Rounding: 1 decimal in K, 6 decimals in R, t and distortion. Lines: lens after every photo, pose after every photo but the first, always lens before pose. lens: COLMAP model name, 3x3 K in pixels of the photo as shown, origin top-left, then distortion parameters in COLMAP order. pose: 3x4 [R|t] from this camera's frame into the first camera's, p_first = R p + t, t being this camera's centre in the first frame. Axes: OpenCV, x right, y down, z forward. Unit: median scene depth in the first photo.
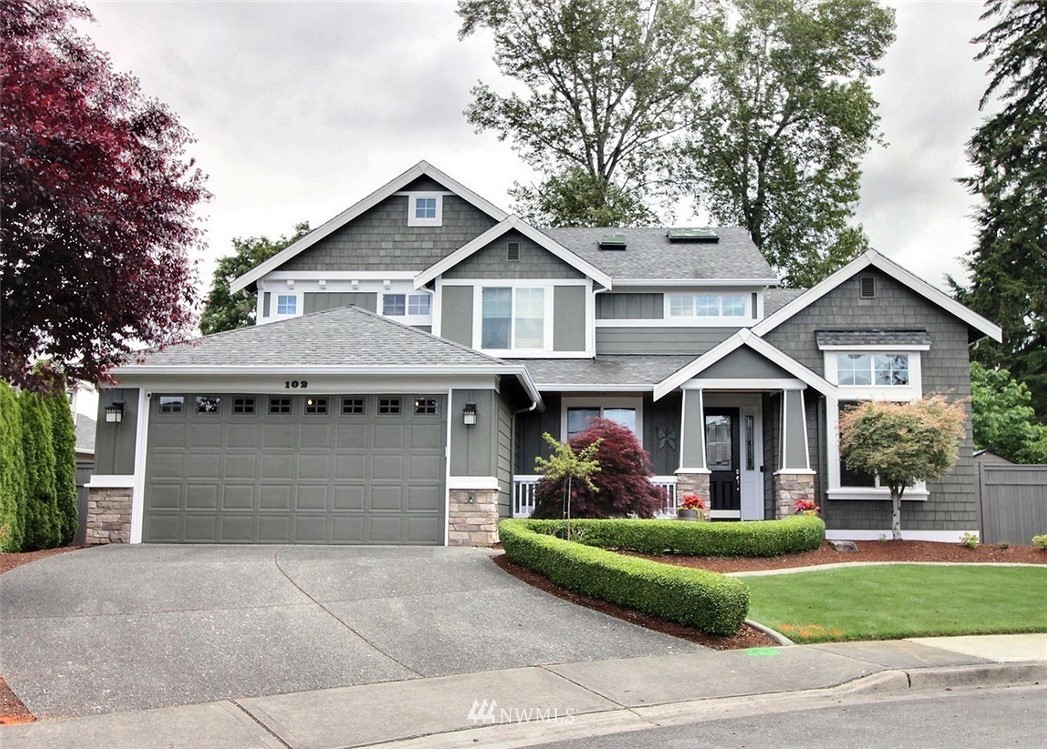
lens RADIAL K [[916.4, 0, 545.0], [0, 916.4, 417.0], [0, 0, 1]] dist [-0.028244, 0.077893]
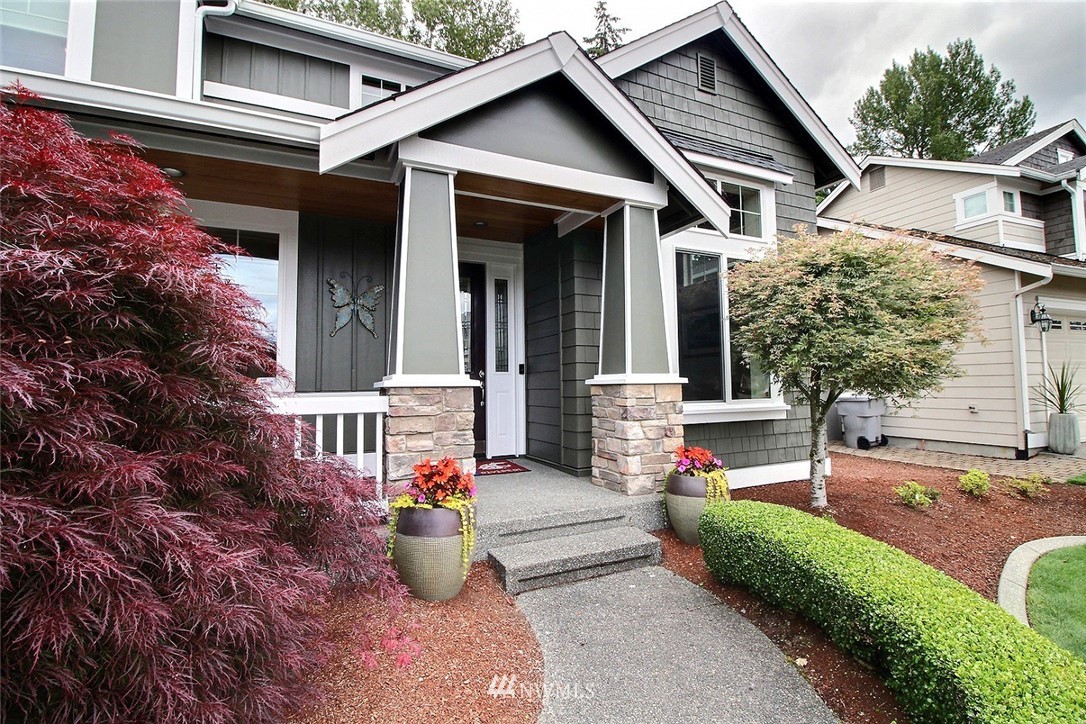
lens RADIAL K [[502.7, 0, 543.0], [0, 502.7, 362.0], [0, 0, 1]] dist [-0.019567, -0.000618]
pose [[0.873695, 0.001810, 0.486470, 0.096462], [-0.031418, 0.998115, 0.052712, 0.037127], [-0.485458, -0.061338, 0.872106, 0.759581]]
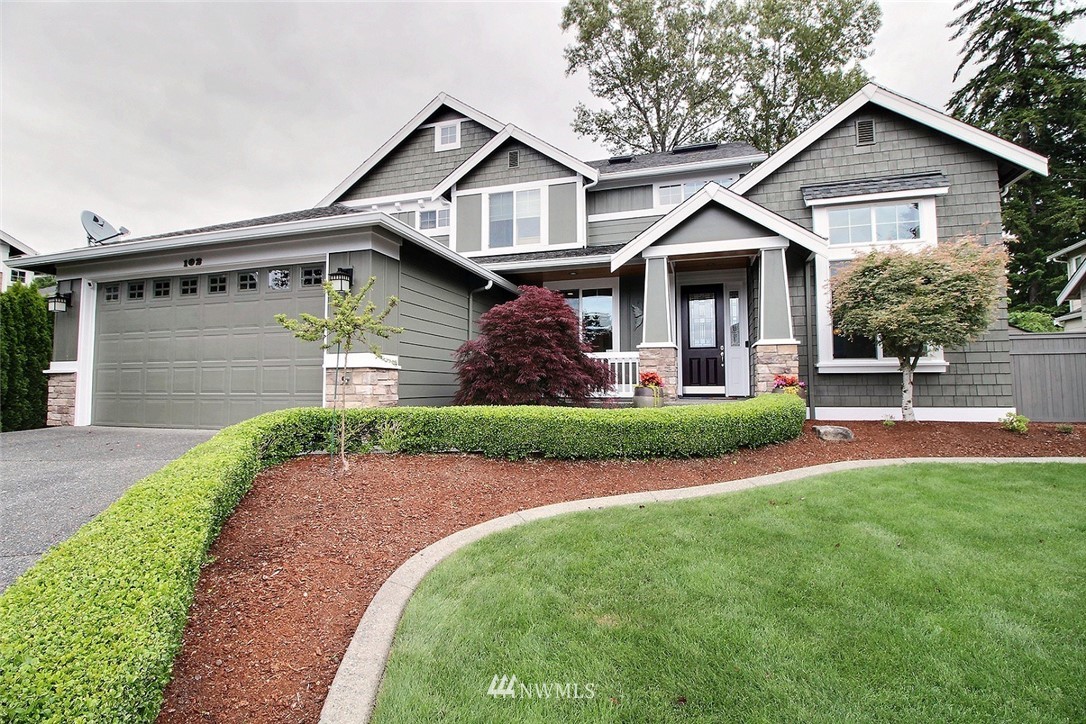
lens RADIAL K [[502.7, 0, 543.0], [0, 502.7, 362.0], [0, 0, 1]] dist [-0.019567, -0.000618]
pose [[0.972347, -0.023220, -0.232385, 0.159372], [0.036259, 0.997989, 0.051995, 0.043106], [0.230711, -0.058983, 0.971233, 0.458111]]
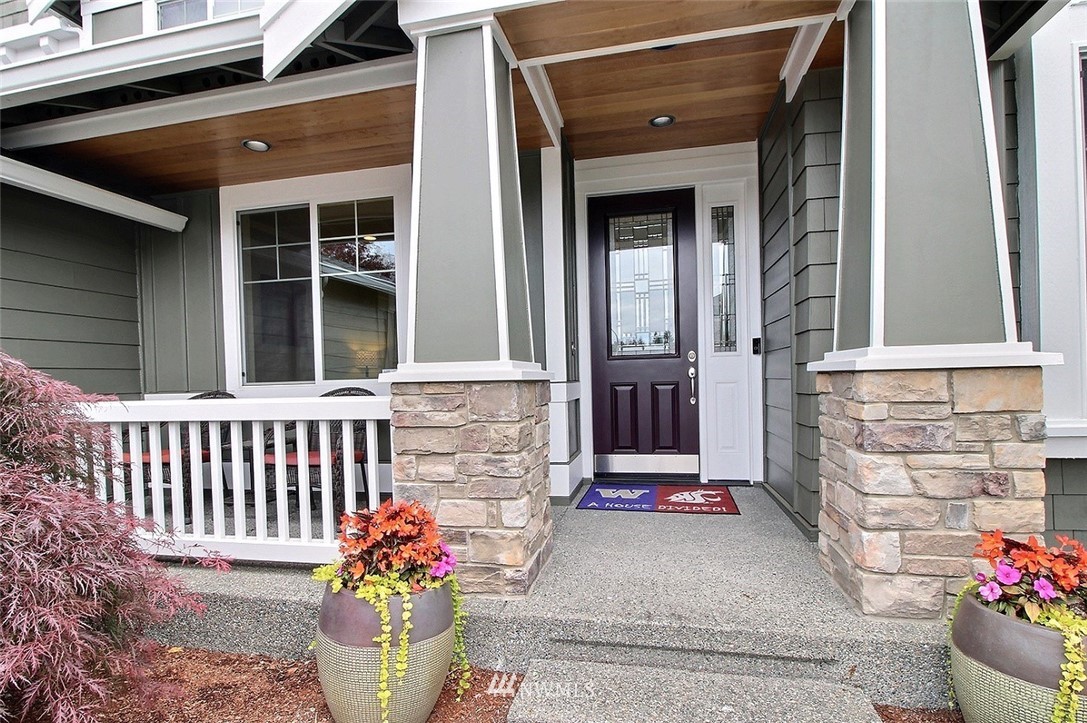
lens RADIAL K [[552.2, 0, 523.5], [0, 552.2, 389.0], [0, 0, 1]] dist [-0.019616, -0.001385]
pose [[0.986504, -0.031402, -0.160697, 0.191694], [0.052164, 0.990574, 0.126660, 0.043932], [0.155205, -0.133333, 0.978843, 0.819998]]
